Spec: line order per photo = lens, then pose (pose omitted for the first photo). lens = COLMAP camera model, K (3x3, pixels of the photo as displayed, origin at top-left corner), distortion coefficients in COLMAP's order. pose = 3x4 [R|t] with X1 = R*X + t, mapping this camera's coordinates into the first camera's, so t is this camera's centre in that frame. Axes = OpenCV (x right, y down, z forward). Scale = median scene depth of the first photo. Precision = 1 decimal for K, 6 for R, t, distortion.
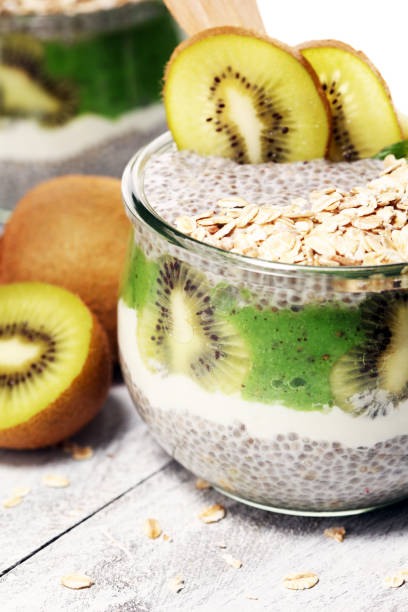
lens RADIAL K [[2201.8, 0, 204.0], [0, 2201.8, 306.0], [0, 0, 1]] dist [-0.076343, -0.451831]
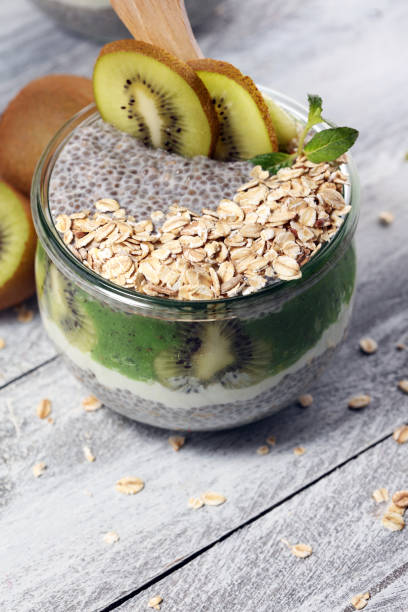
lens RADIAL K [[2051.6, 0, 204.0], [0, 2051.6, 306.0], [0, 0, 1]] dist [-0.119139, -1.116528]
pose [[0.963287, 0.188999, -0.190678, 0.292130], [-0.107601, 0.922474, 0.370761, -0.422342], [0.245969, -0.336632, 0.908943, -0.066761]]
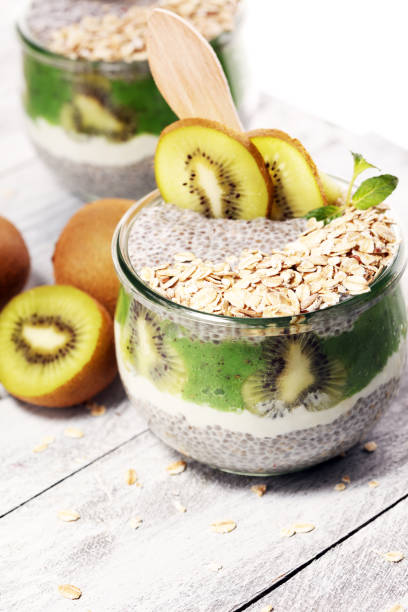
lens RADIAL K [[2051.6, 0, 204.0], [0, 2051.6, 306.0], [0, 0, 1]] dist [-0.119139, -1.116528]
pose [[0.986770, 0.052836, -0.153272, 0.219524], [-0.033450, 0.991414, 0.126408, -0.175823], [0.158635, -0.119609, 0.980066, -0.265292]]
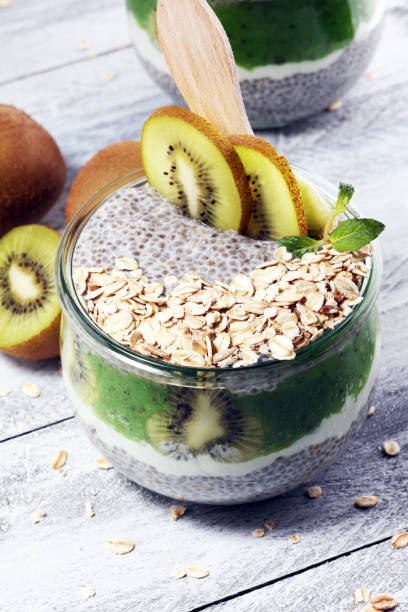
lens RADIAL K [[2051.6, 0, 204.0], [0, 2051.6, 306.0], [0, 0, 1]] dist [-0.119139, -1.116528]
pose [[0.882381, 0.307102, -0.356500, 0.470419], [-0.186895, 0.924063, 0.333435, -0.417254], [0.431827, -0.227588, 0.872771, -0.020914]]
